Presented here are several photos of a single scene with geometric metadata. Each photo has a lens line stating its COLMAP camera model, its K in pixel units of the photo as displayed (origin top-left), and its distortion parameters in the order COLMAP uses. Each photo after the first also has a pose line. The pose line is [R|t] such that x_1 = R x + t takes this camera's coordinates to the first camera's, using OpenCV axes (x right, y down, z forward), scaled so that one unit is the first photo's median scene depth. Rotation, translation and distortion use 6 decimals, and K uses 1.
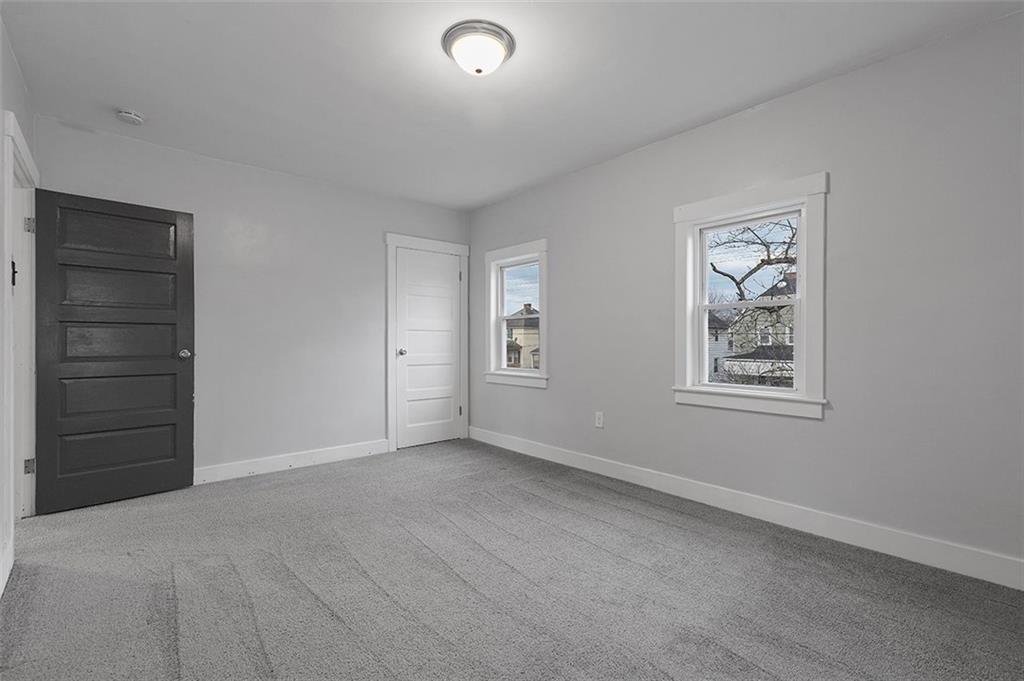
lens RADIAL K [[436.6, 0, 512.0], [0, 436.6, 340.5], [0, 0, 1]] dist [0.001622, 0.000127]
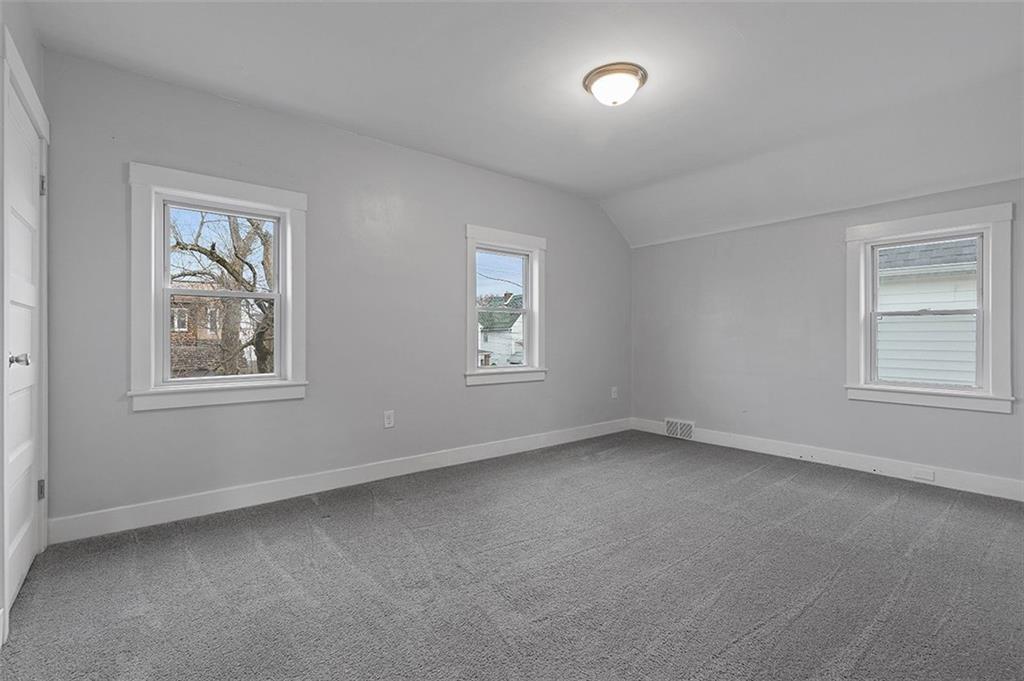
lens RADIAL K [[468.1, 0, 515.9], [0, 468.1, 330.4], [0, 0, 1]] dist [0.003003, 0.000122]
pose [[0.052715, -0.002016, 0.998608, -0.782606], [-0.019279, 0.999810, 0.003036, -0.015777], [-0.998423, -0.019412, 0.052666, 0.681587]]
